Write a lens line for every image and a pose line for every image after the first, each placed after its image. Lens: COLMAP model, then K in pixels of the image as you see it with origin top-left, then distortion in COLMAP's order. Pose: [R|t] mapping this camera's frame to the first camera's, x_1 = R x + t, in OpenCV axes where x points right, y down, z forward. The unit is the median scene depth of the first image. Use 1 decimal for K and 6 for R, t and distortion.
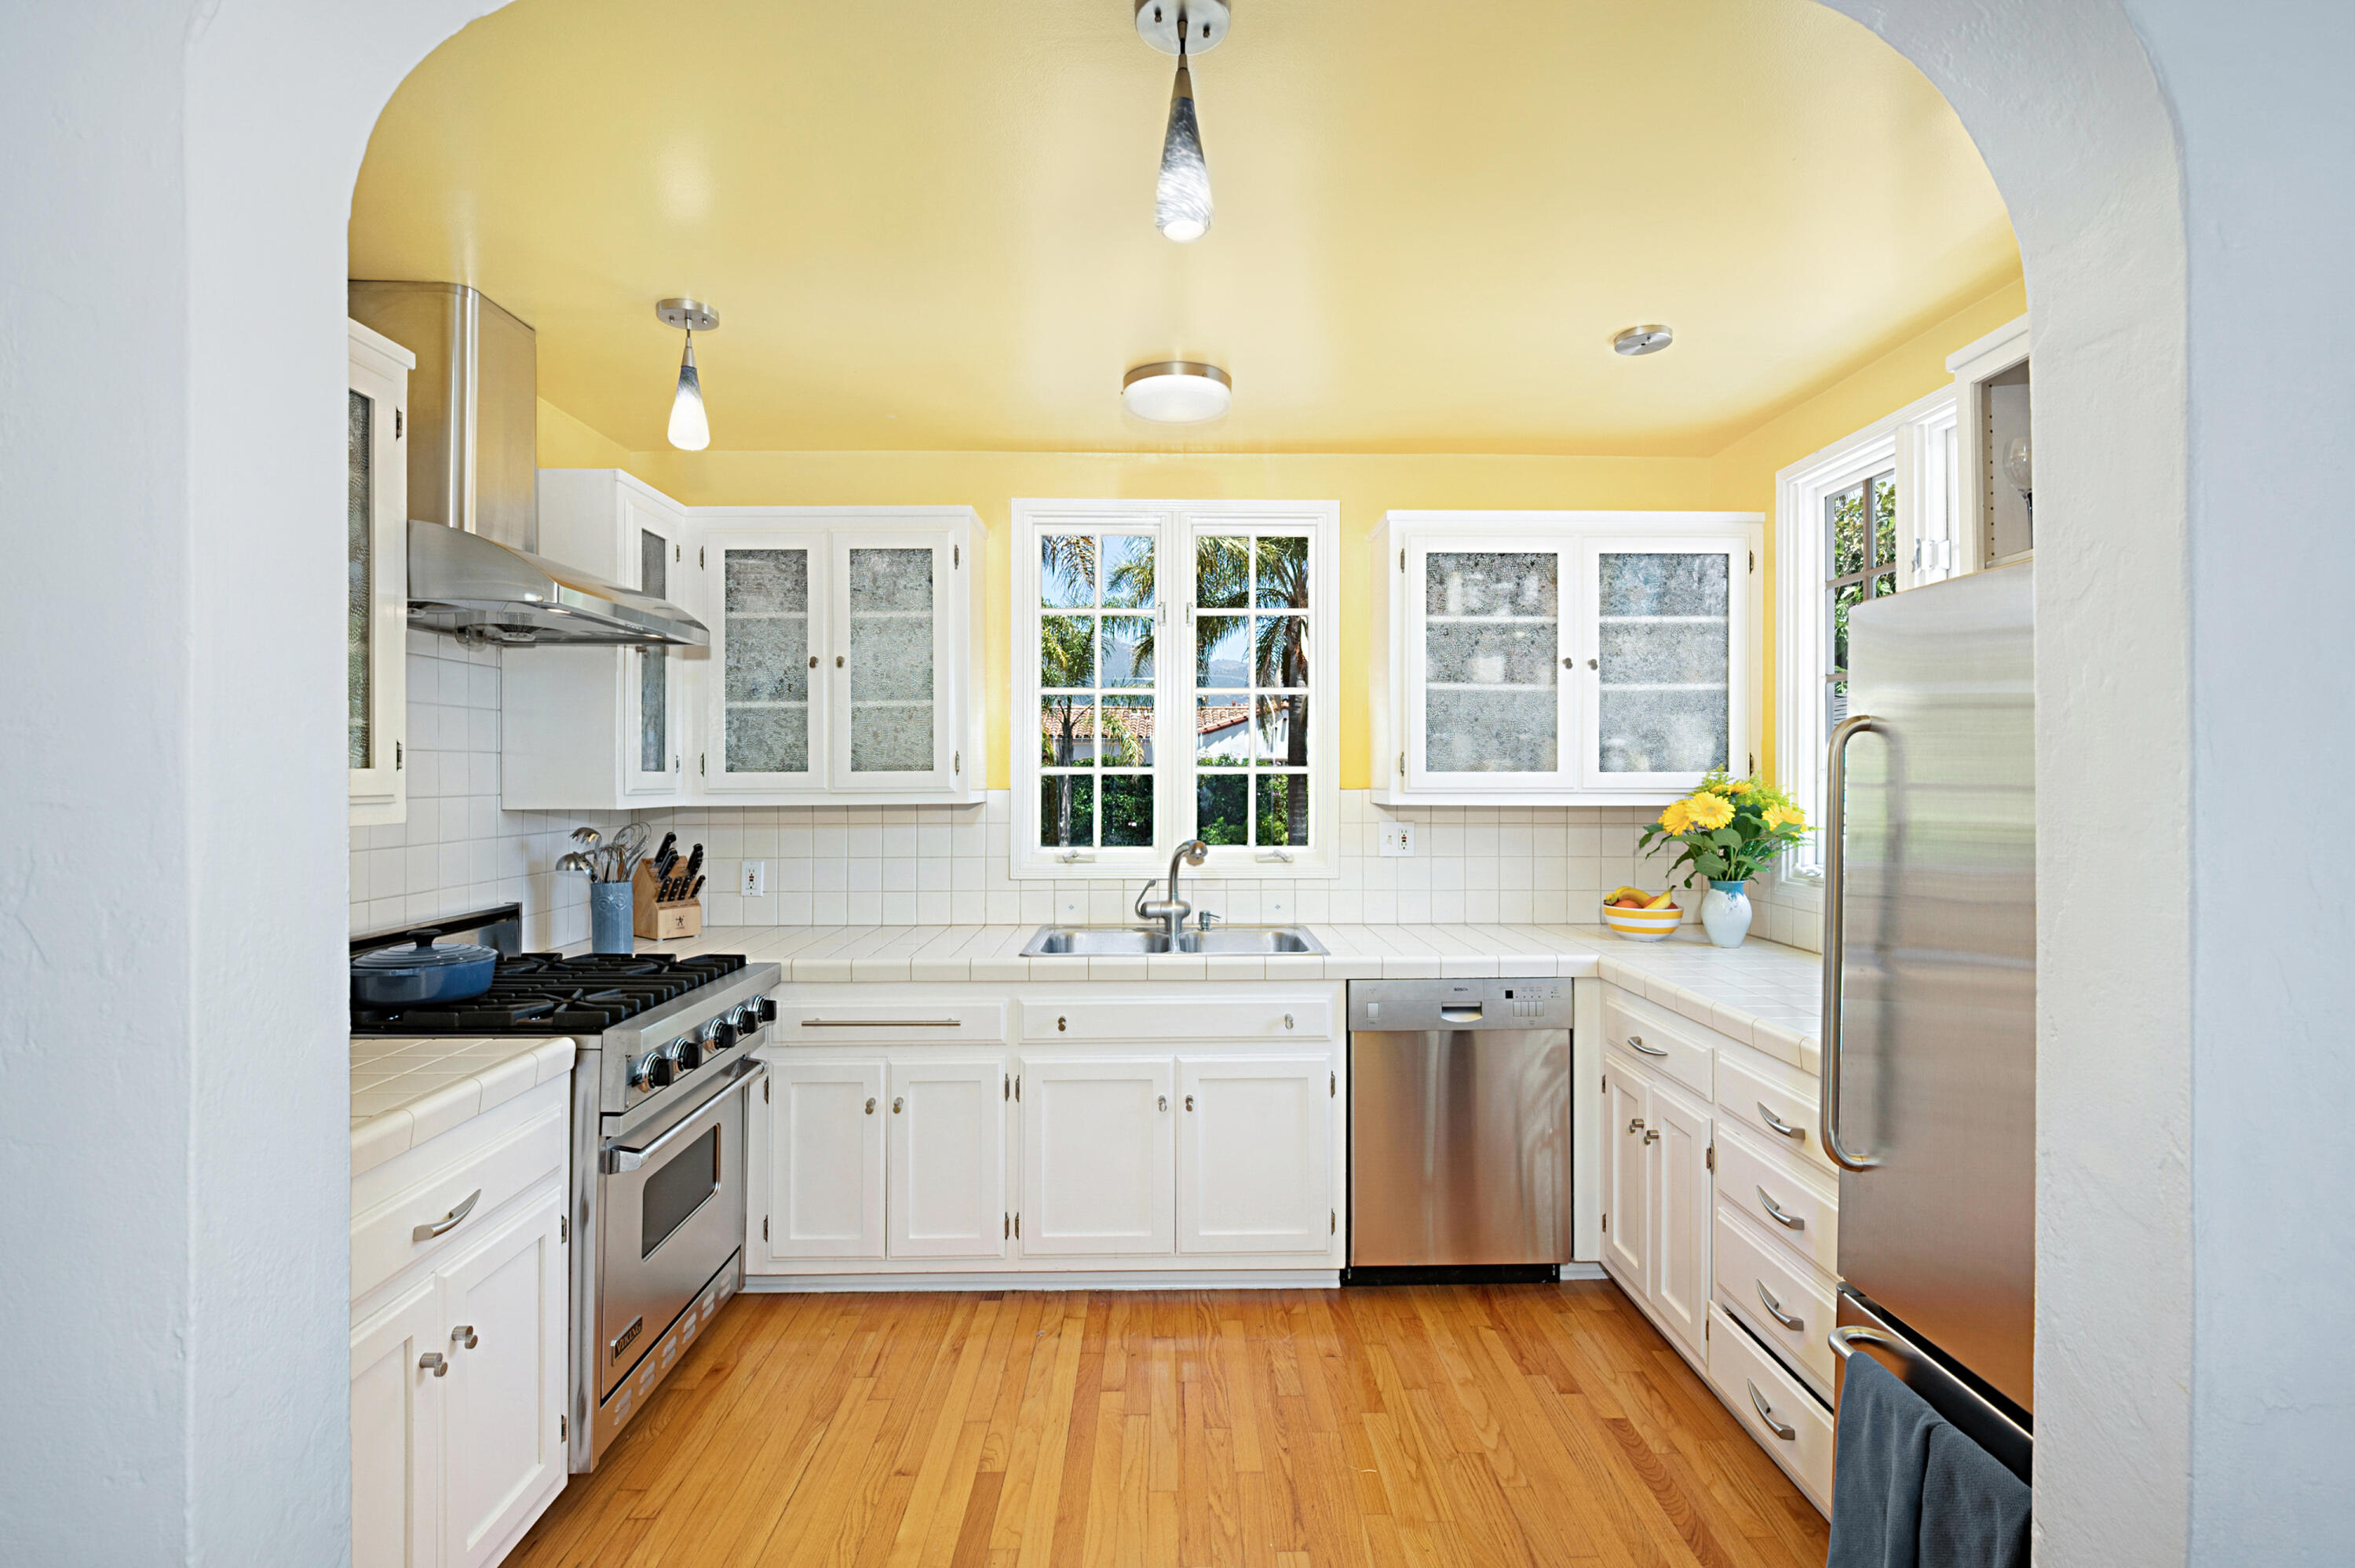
lens RADIAL K [[1045.3, 0, 1174.0], [0, 1045.3, 773.5], [0, 0, 1]] dist [0.001073, -0.000427]
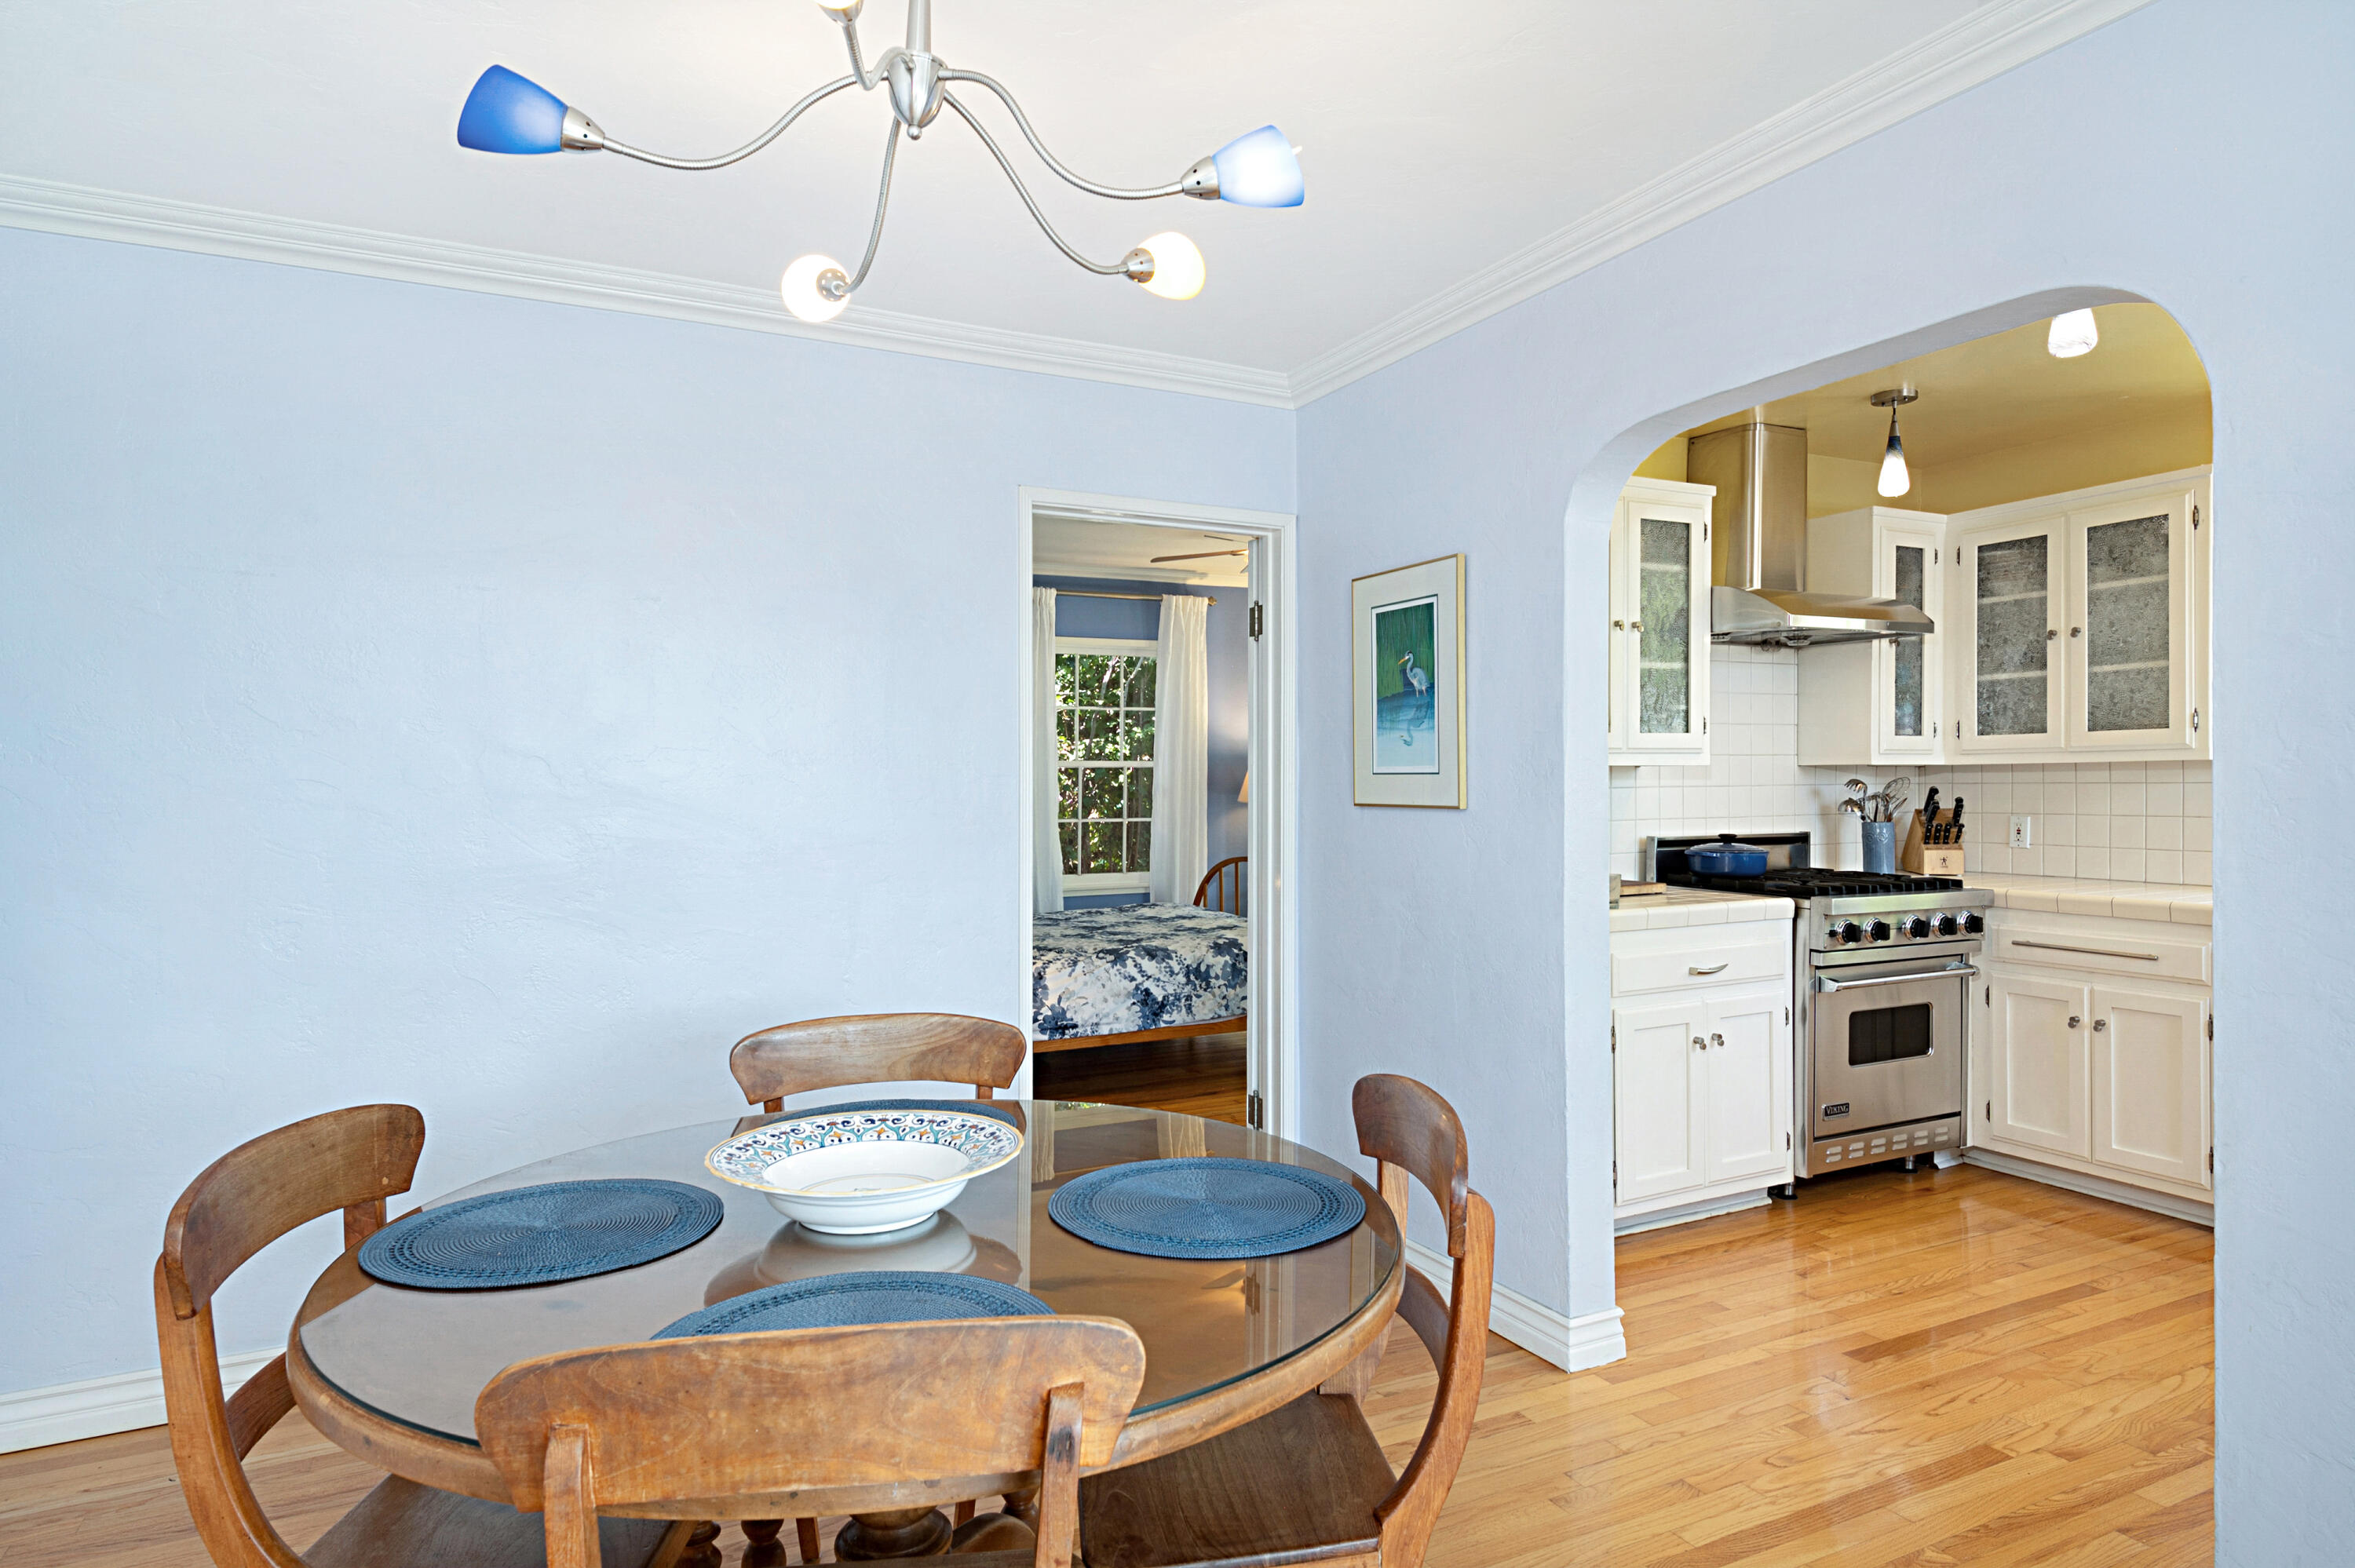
lens RADIAL K [[1342.9, 0, 1177.5], [0, 1342.9, 784.0], [0, 0, 1]] dist [0.022729, -0.000360]
pose [[0.420668, 0.003304, -0.907208, 0.609409], [0.007489, 0.999947, 0.007114, 0.037923], [0.907184, -0.009786, 0.420621, -0.485539]]
